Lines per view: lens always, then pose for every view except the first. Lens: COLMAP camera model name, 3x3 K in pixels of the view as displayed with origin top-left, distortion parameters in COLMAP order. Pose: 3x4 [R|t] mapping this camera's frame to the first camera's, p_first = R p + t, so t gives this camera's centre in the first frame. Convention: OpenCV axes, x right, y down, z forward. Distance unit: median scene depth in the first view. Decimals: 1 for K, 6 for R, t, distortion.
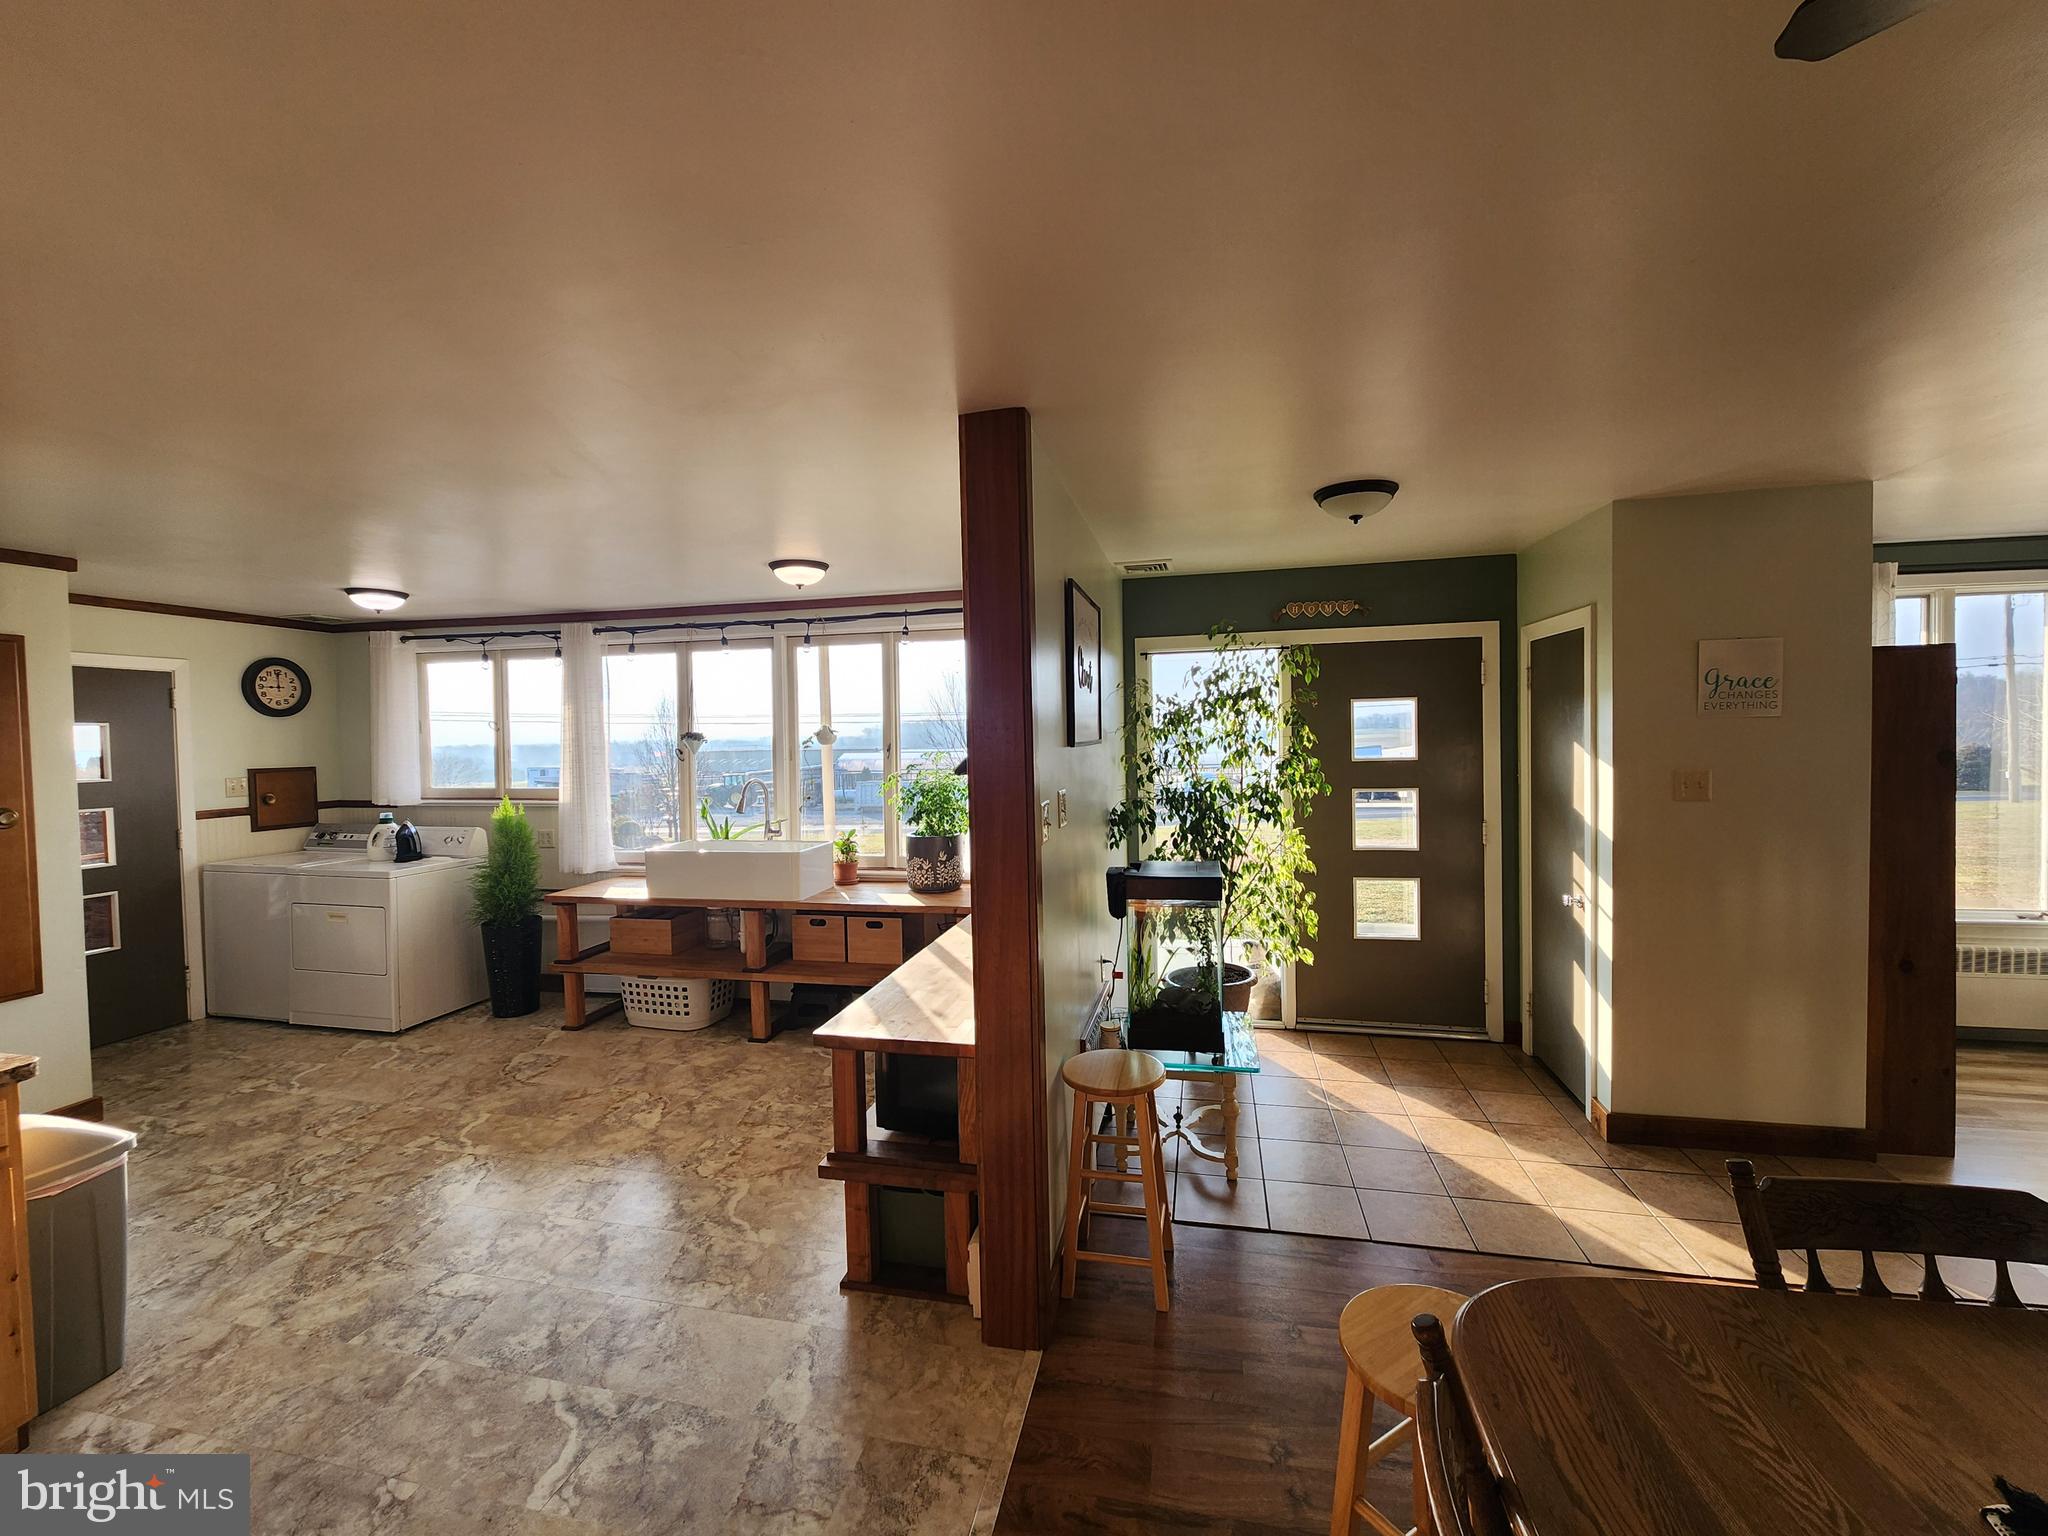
lens RADIAL K [[833.8, 0, 1027.3], [0, 833.8, 762.1], [0, 0, 1]] dist [0.001083, -0.002082]
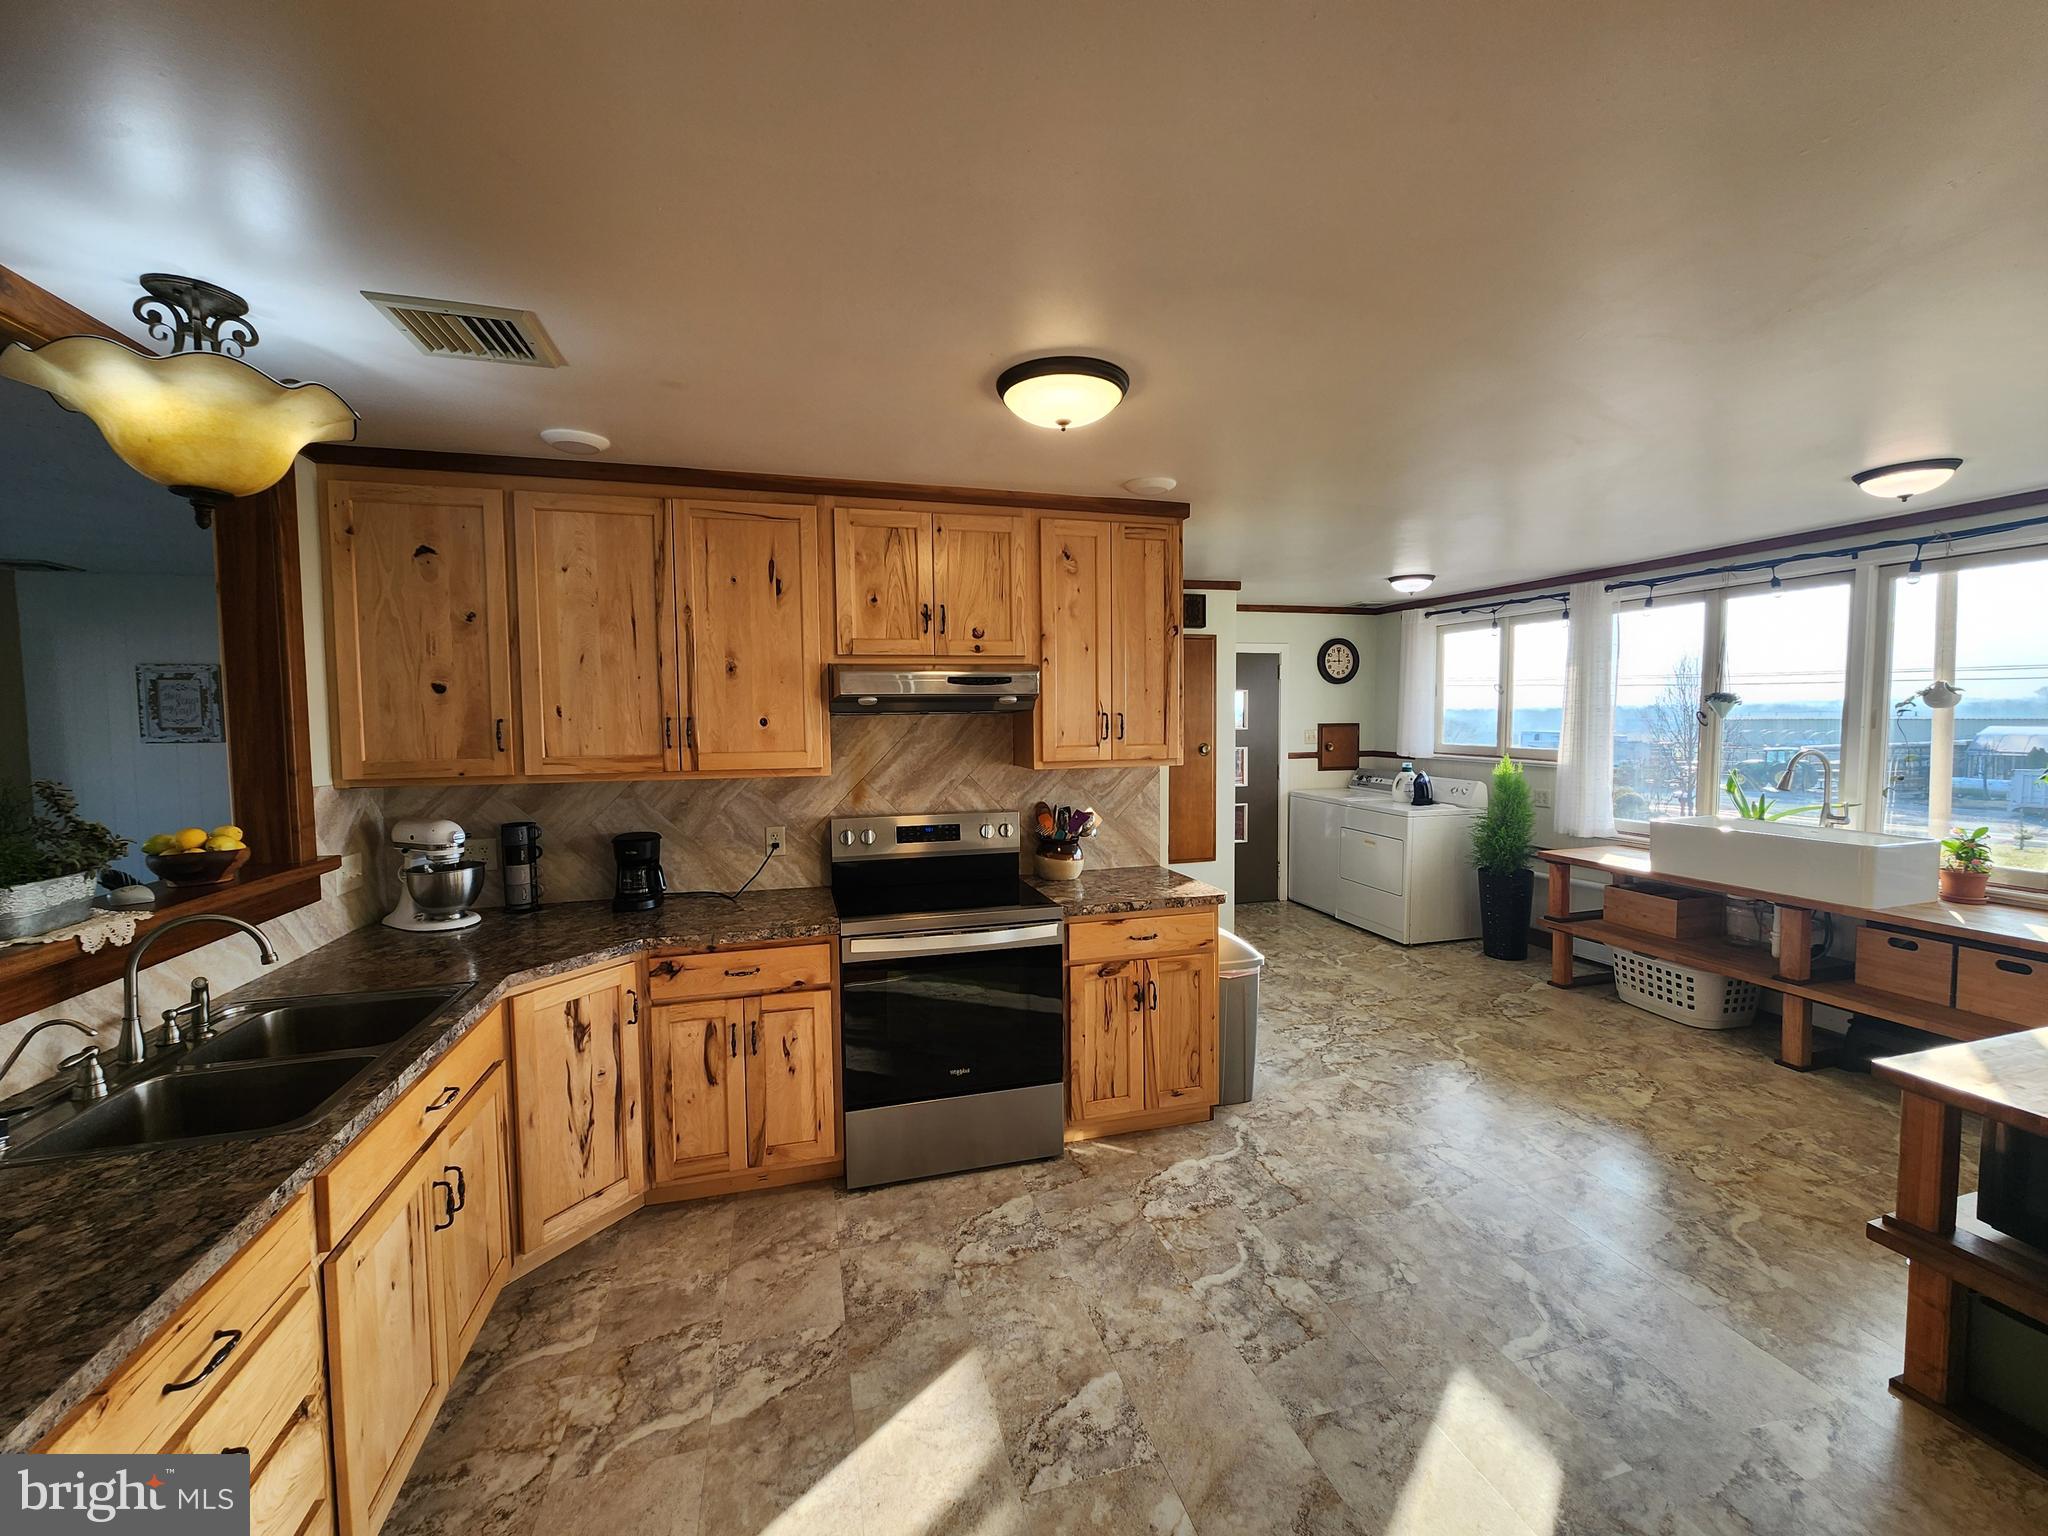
lens RADIAL K [[833.8, 0, 1027.1], [0, 833.8, 760.4], [0, 0, 1]] dist [0.001083, -0.002082]
pose [[0.475673, 0.061671, -0.877458, 0.027585], [-0.025624, 0.998087, 0.056259, 0.005515], [0.879249, -0.004277, 0.476343, -0.066471]]
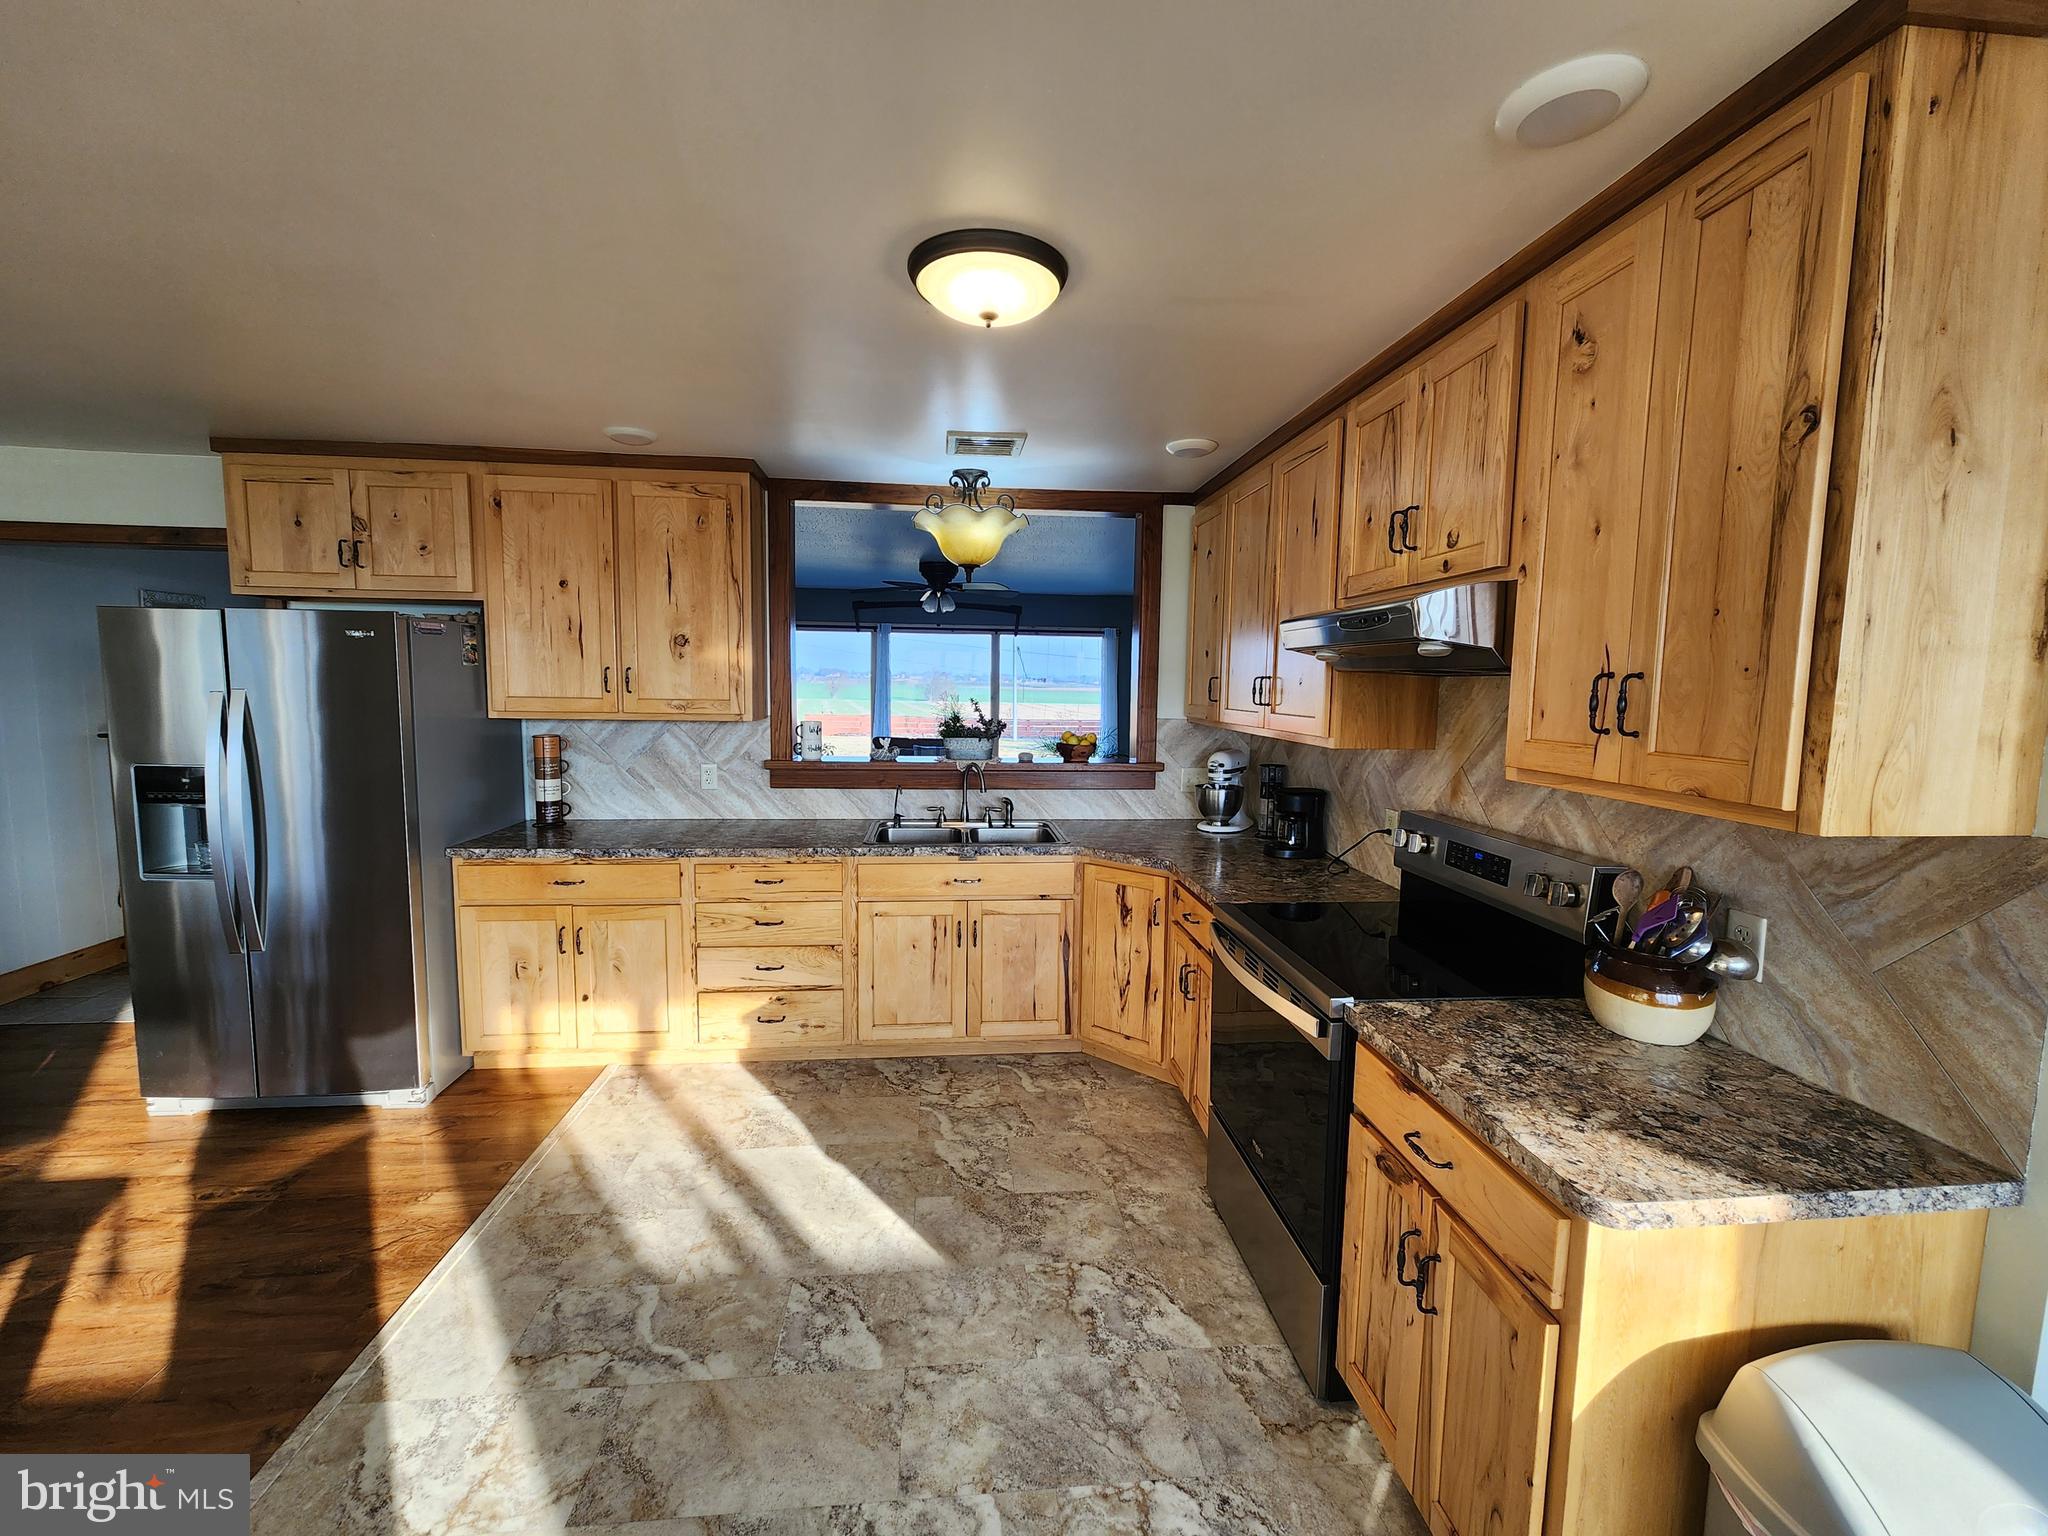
lens RADIAL K [[833.8, 0, 1026.7], [0, 833.8, 758.4], [0, 0, 1]] dist [0.001083, -0.002082]
pose [[-0.950065, 0.033675, -0.310231, -0.316665], [-0.006787, 0.991695, 0.128431, -0.004779], [0.311979, 0.124124, -0.941946, 0.664944]]
